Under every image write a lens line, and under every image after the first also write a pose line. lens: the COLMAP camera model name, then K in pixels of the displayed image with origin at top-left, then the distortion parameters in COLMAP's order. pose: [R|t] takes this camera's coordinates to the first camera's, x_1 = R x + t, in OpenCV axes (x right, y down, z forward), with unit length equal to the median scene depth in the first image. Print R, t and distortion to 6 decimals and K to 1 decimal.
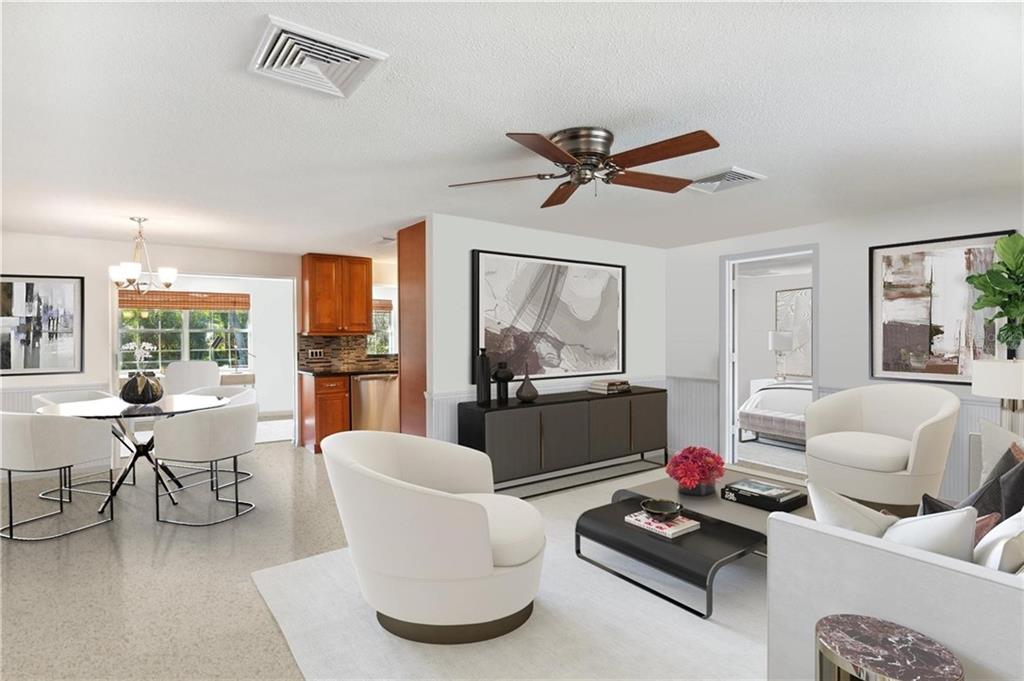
lens RADIAL K [[537.0, 0, 511.0], [0, 537.0, 338.5], [0, 0, 1]] dist [-0.005586, -0.000301]
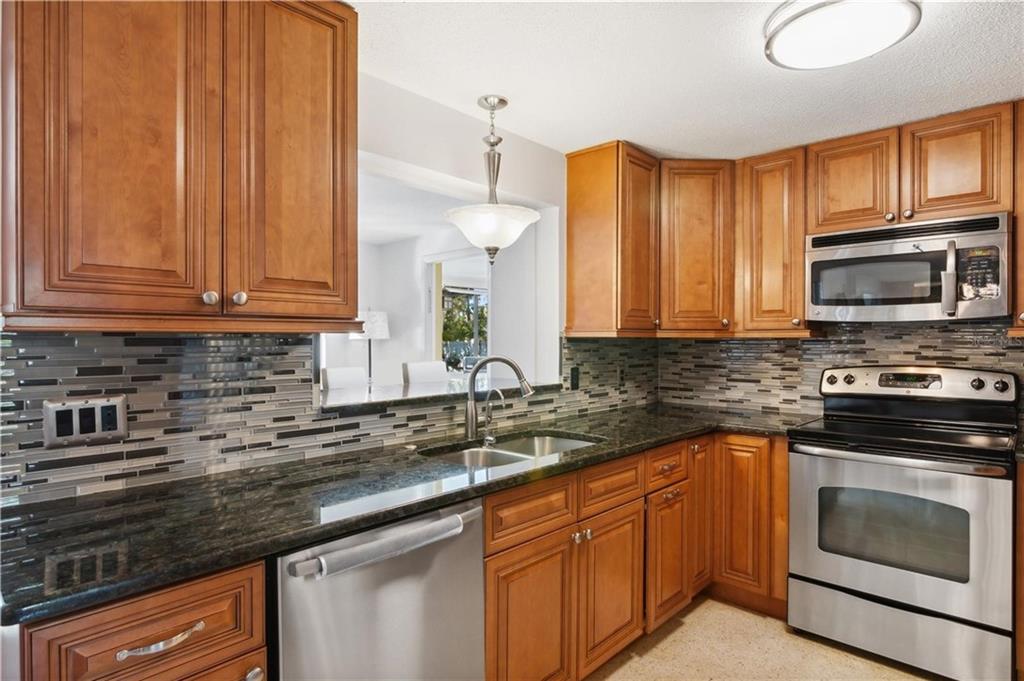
lens RADIAL K [[566.1, 0, 515.3], [0, 566.1, 340.8], [0, 0, 1]] dist [0.007496, 0.000621]
pose [[0.977460, -0.002783, 0.211105, -0.243303], [0.003197, 0.999994, -0.001619, -0.001583], [-0.211099, 0.002258, 0.977462, 0.740938]]
